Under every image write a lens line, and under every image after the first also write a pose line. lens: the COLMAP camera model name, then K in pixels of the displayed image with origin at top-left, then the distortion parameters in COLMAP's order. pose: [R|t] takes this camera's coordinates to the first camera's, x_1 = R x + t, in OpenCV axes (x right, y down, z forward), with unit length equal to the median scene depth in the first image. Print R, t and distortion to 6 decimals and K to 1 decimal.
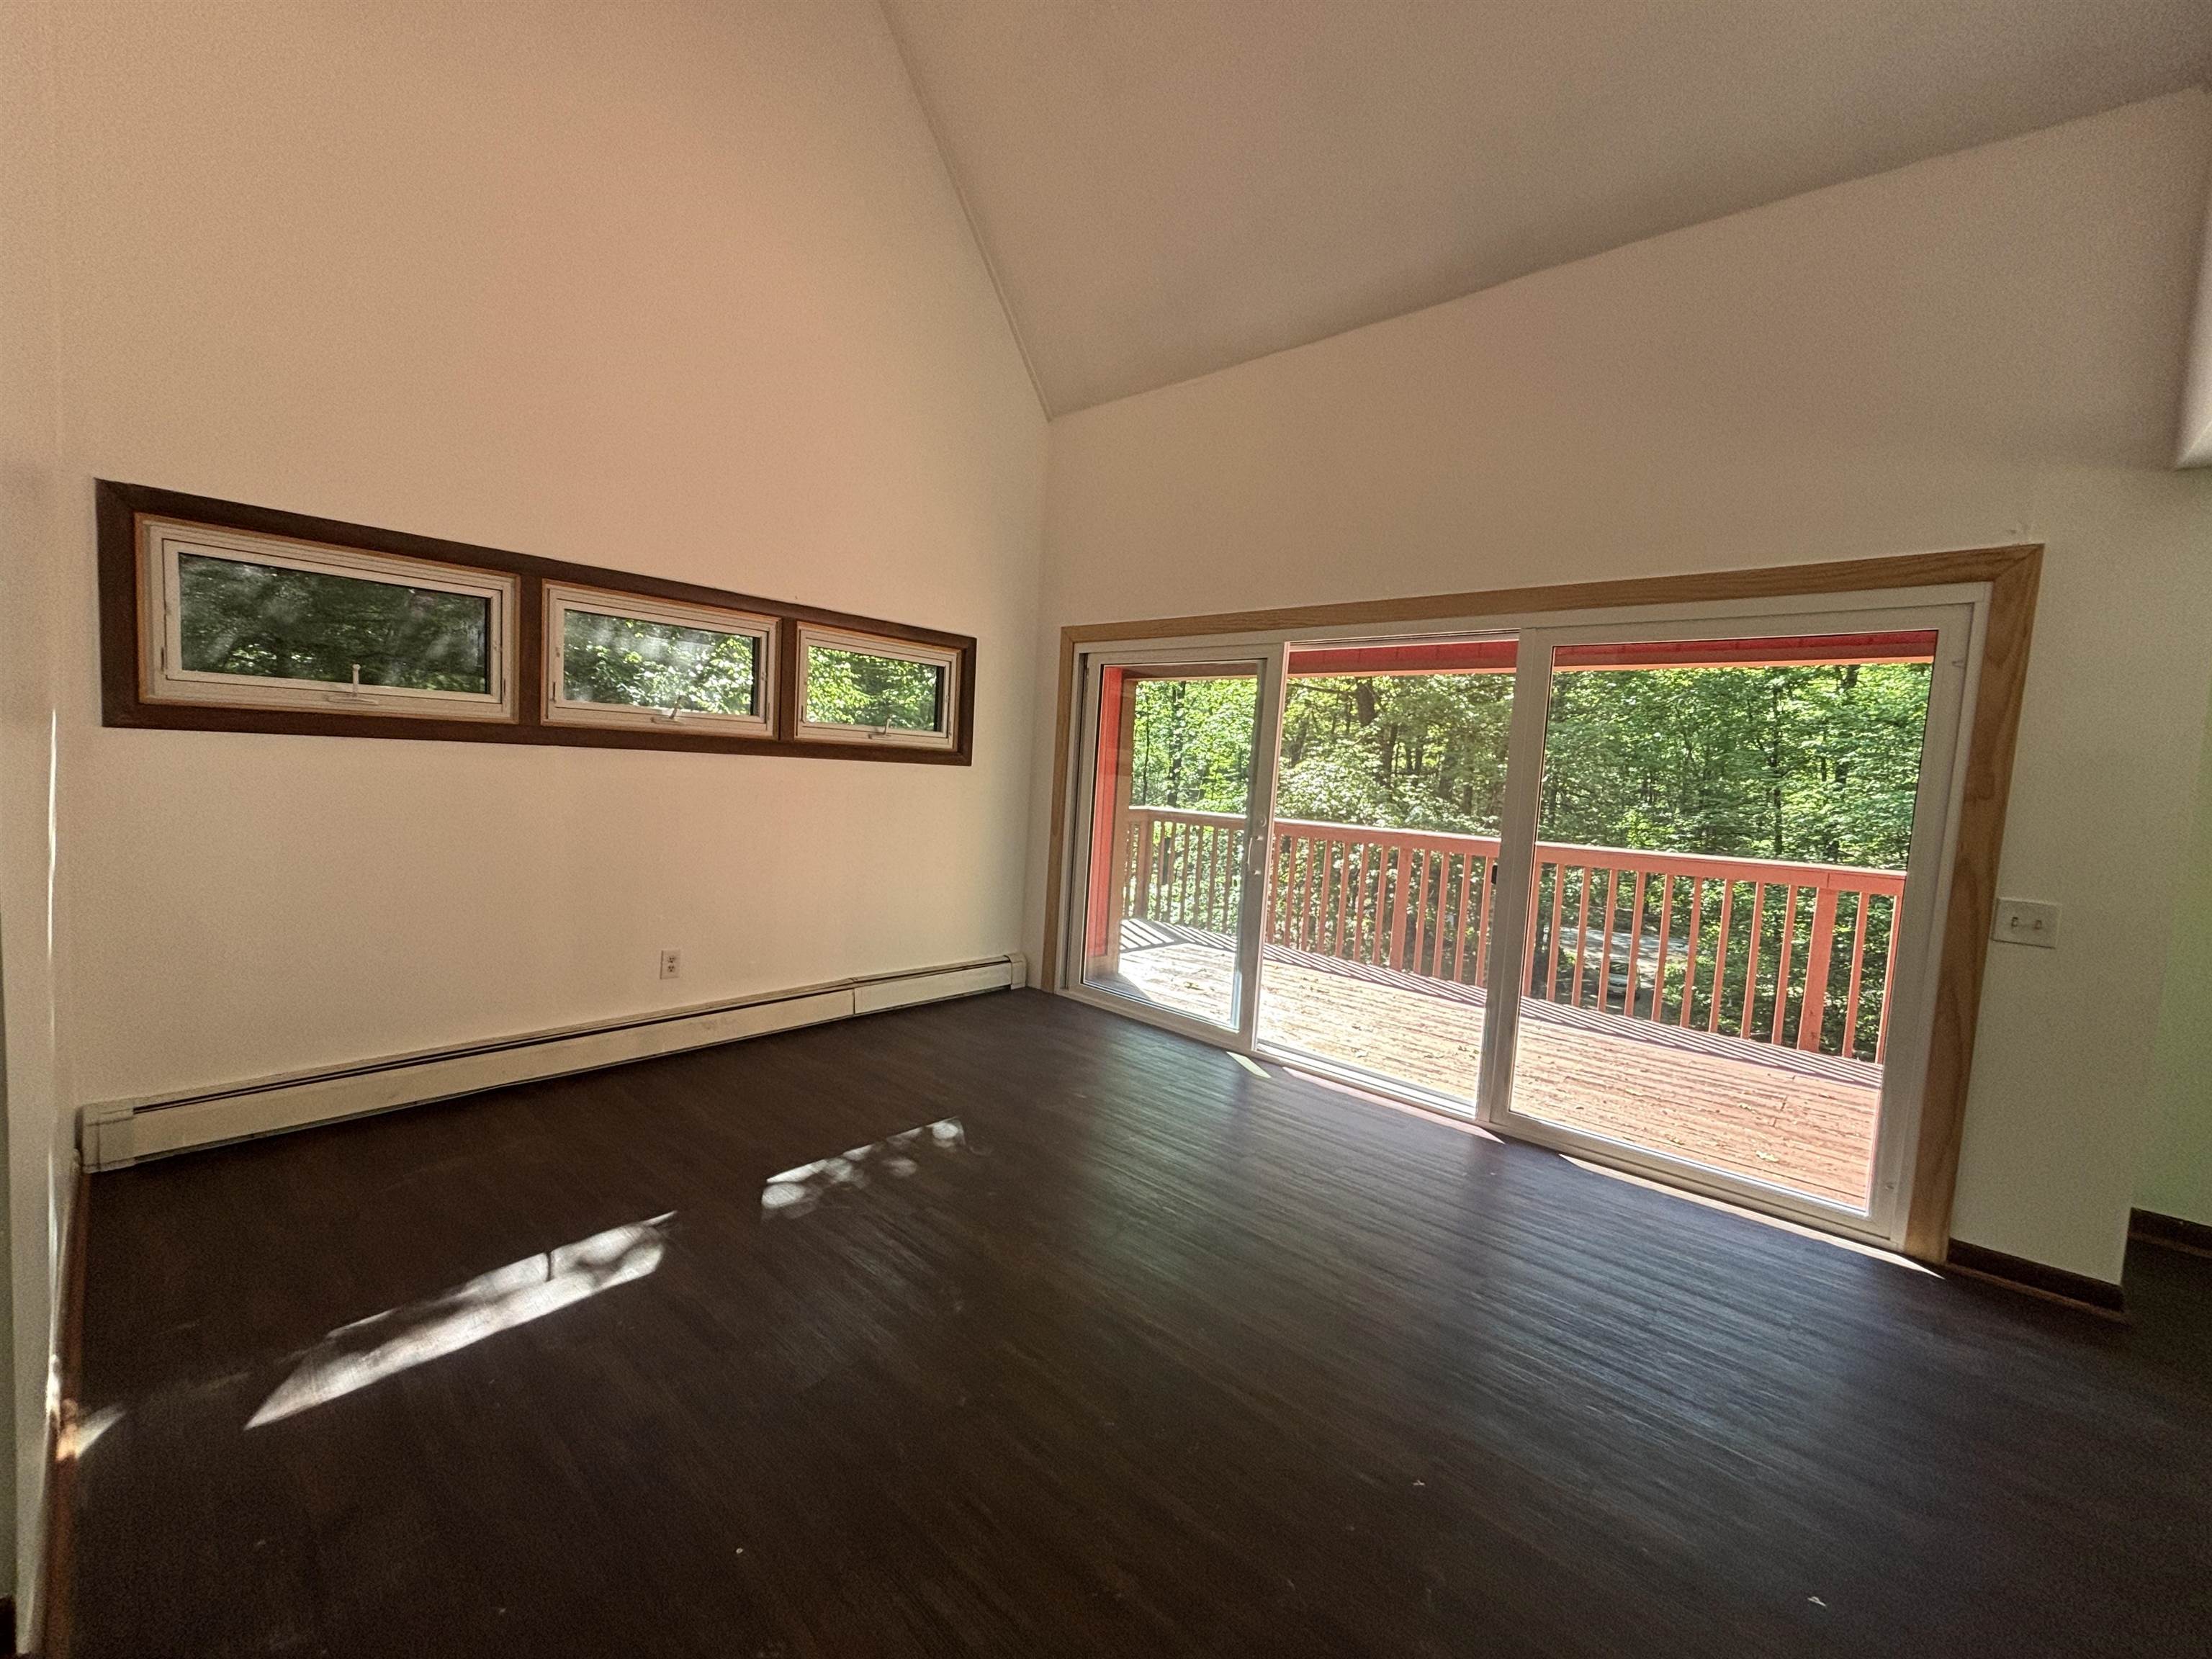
lens RADIAL K [[884.0, 0, 1102.1], [0, 884.0, 831.5], [0, 0, 1]] dist [0.000598, 0.000313]
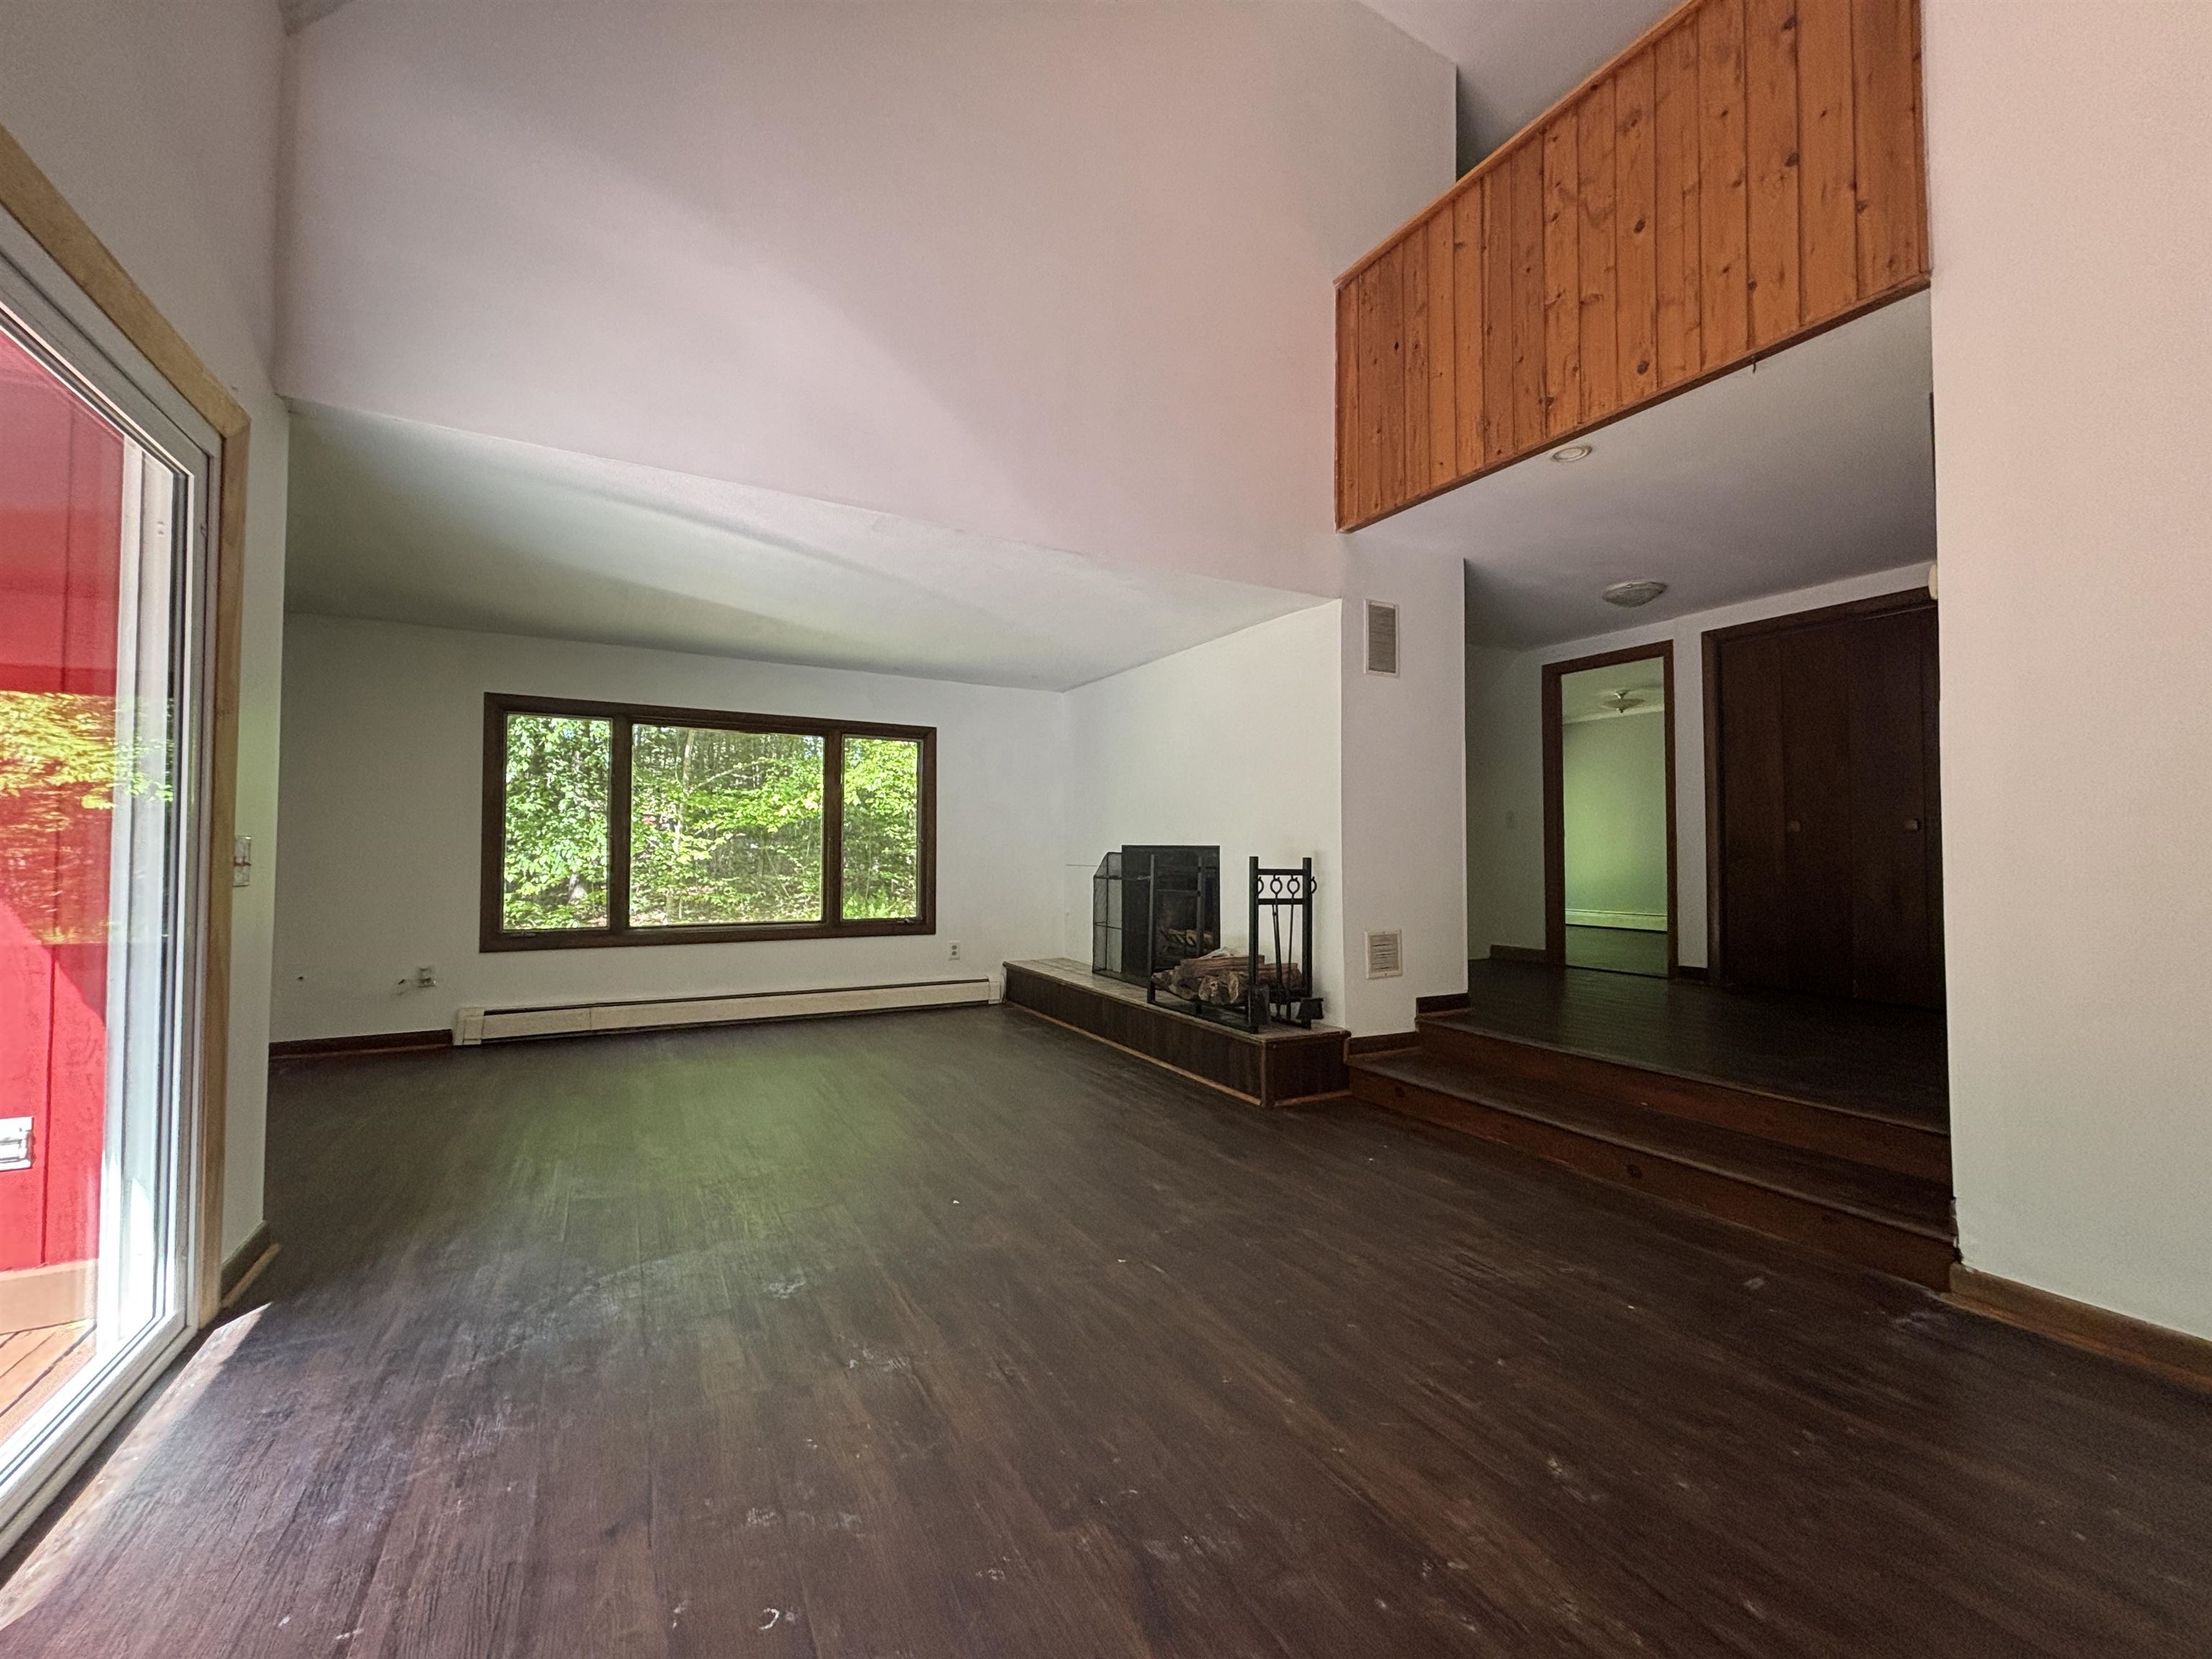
lens RADIAL K [[884.0, 0, 1102.1], [0, 884.0, 831.5], [0, 0, 1]] dist [0.000598, 0.000313]
pose [[-0.939456, -0.050880, 0.338872, -0.015865], [-0.033069, 0.997761, 0.058132, 0.000052], [-0.341072, 0.043406, -0.939035, 1.162602]]
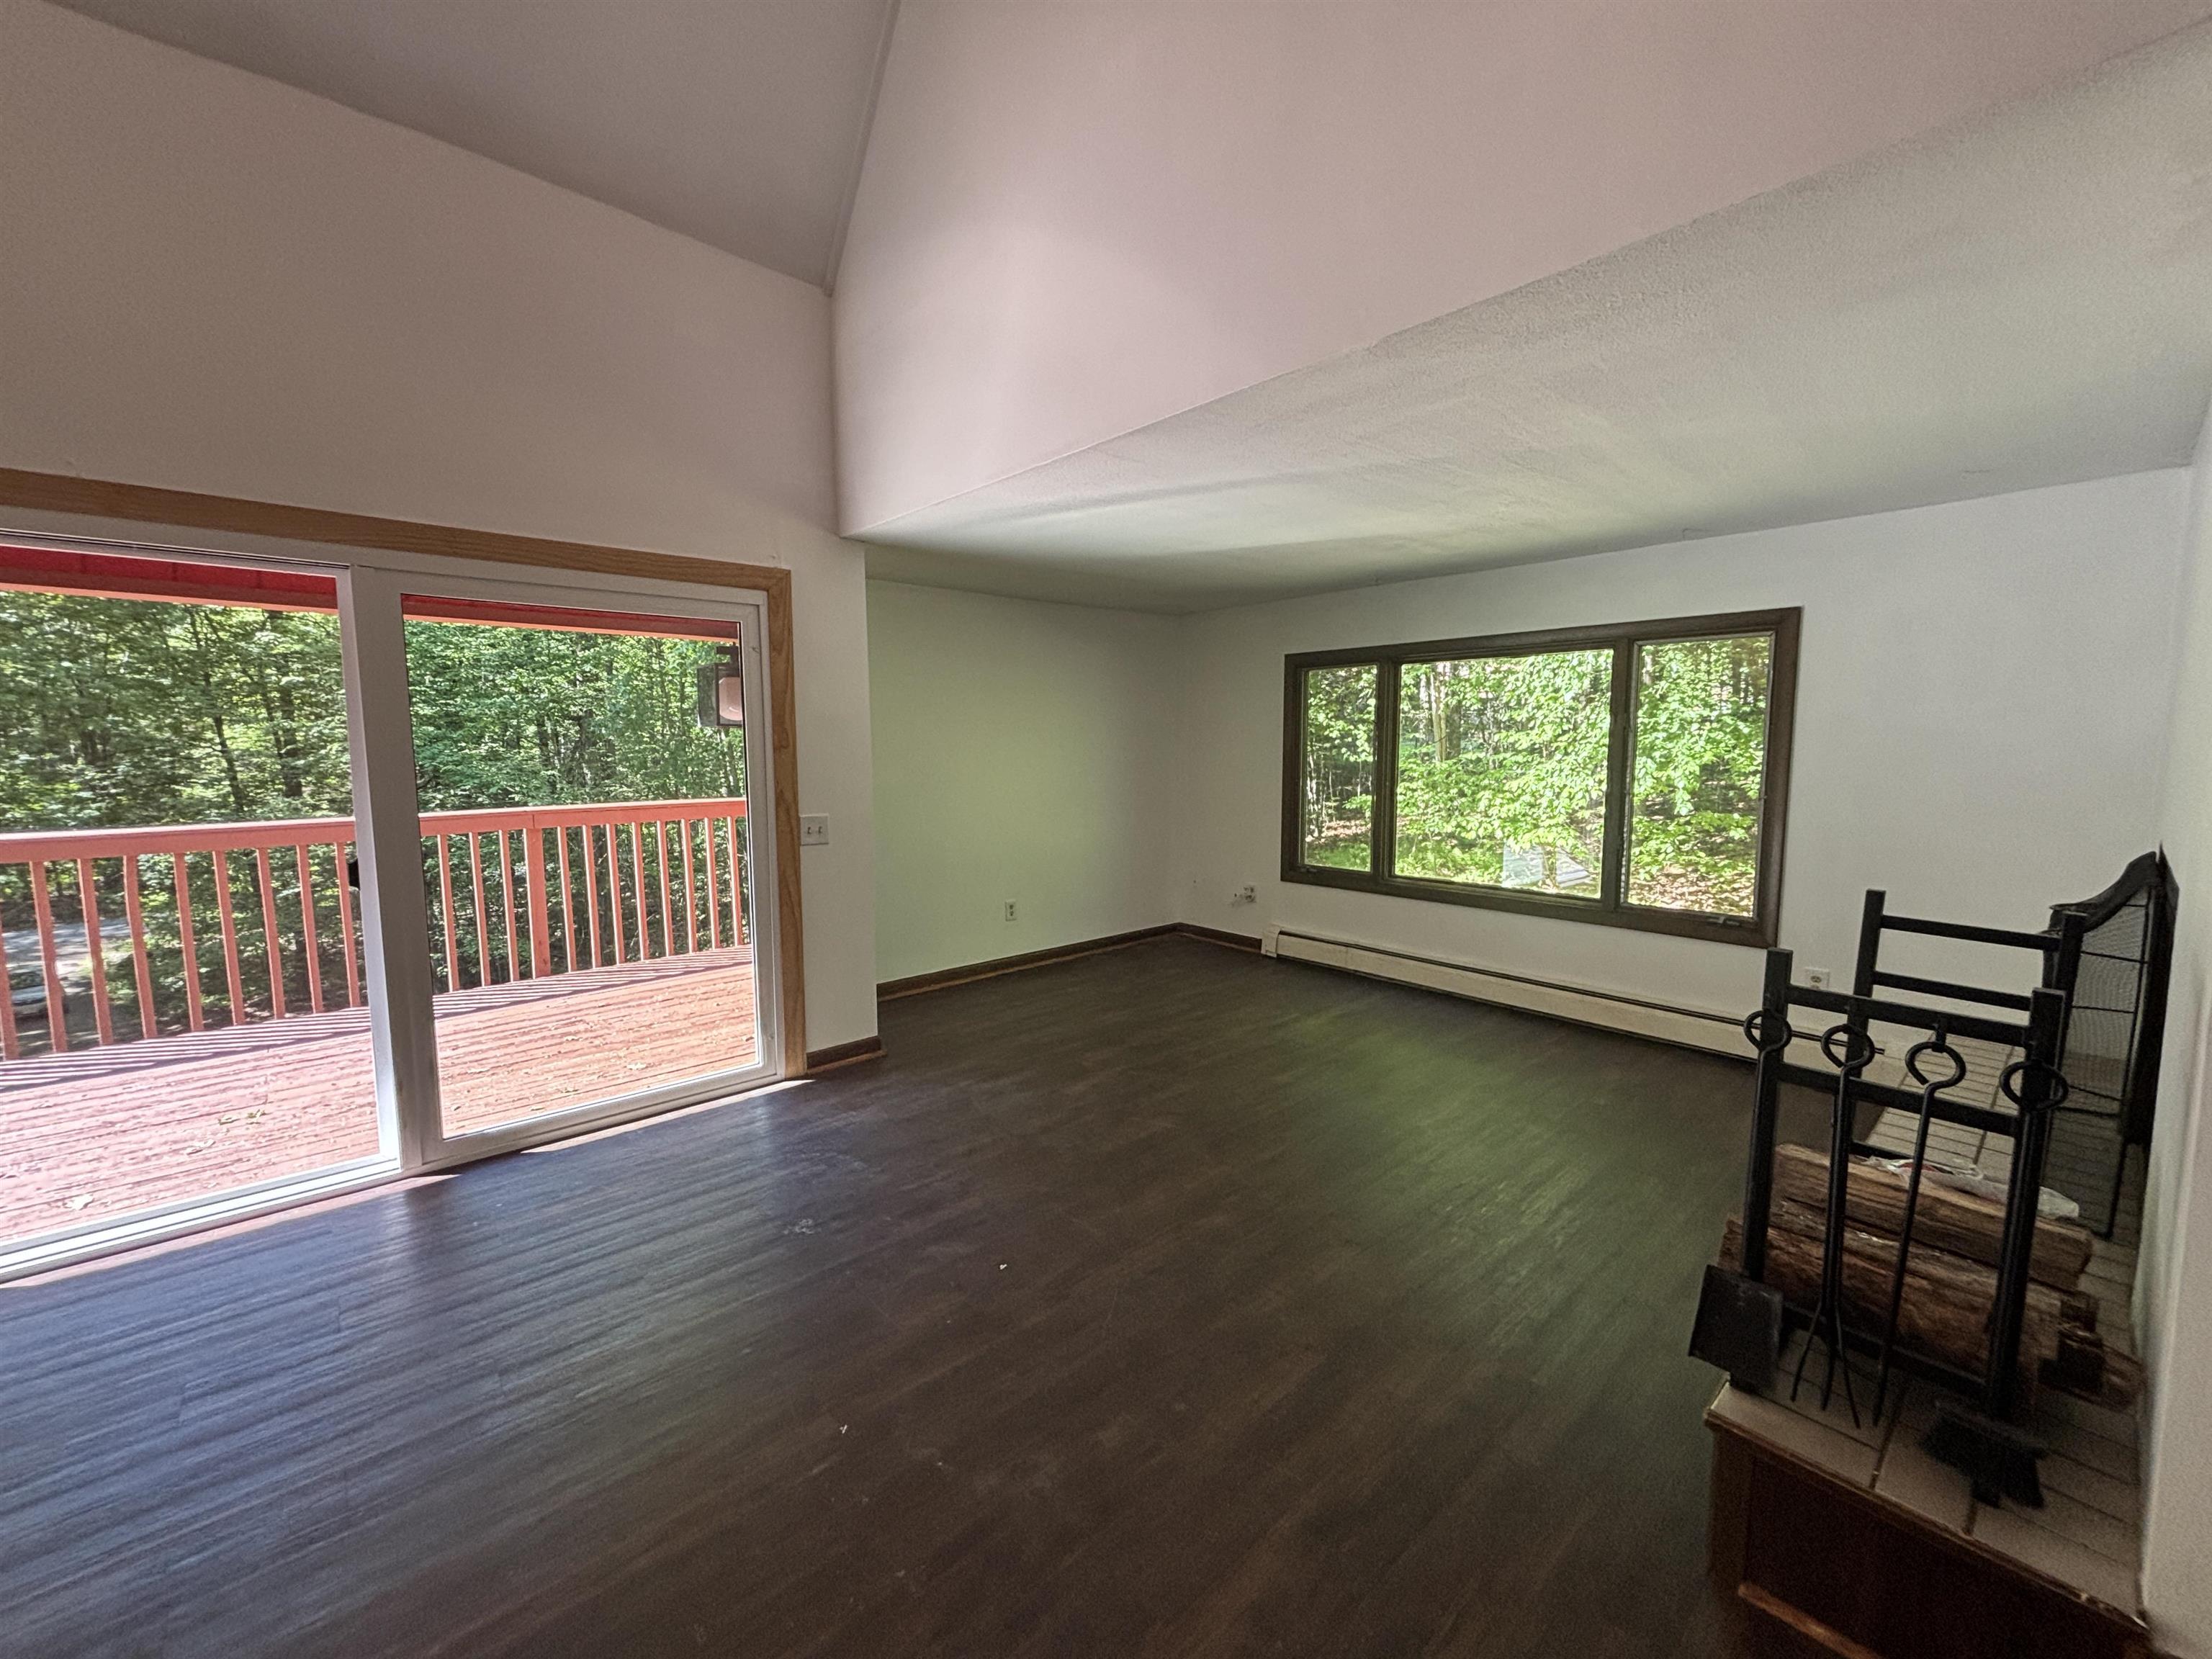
lens RADIAL K [[884.0, 0, 1102.1], [0, 884.0, 831.5], [0, 0, 1]] dist [0.000598, 0.000313]
pose [[0.111516, -0.155711, 0.981488, -0.276413], [0.080378, 0.985825, 0.147267, -0.056728], [-0.990507, 0.062468, 0.122451, 0.258045]]
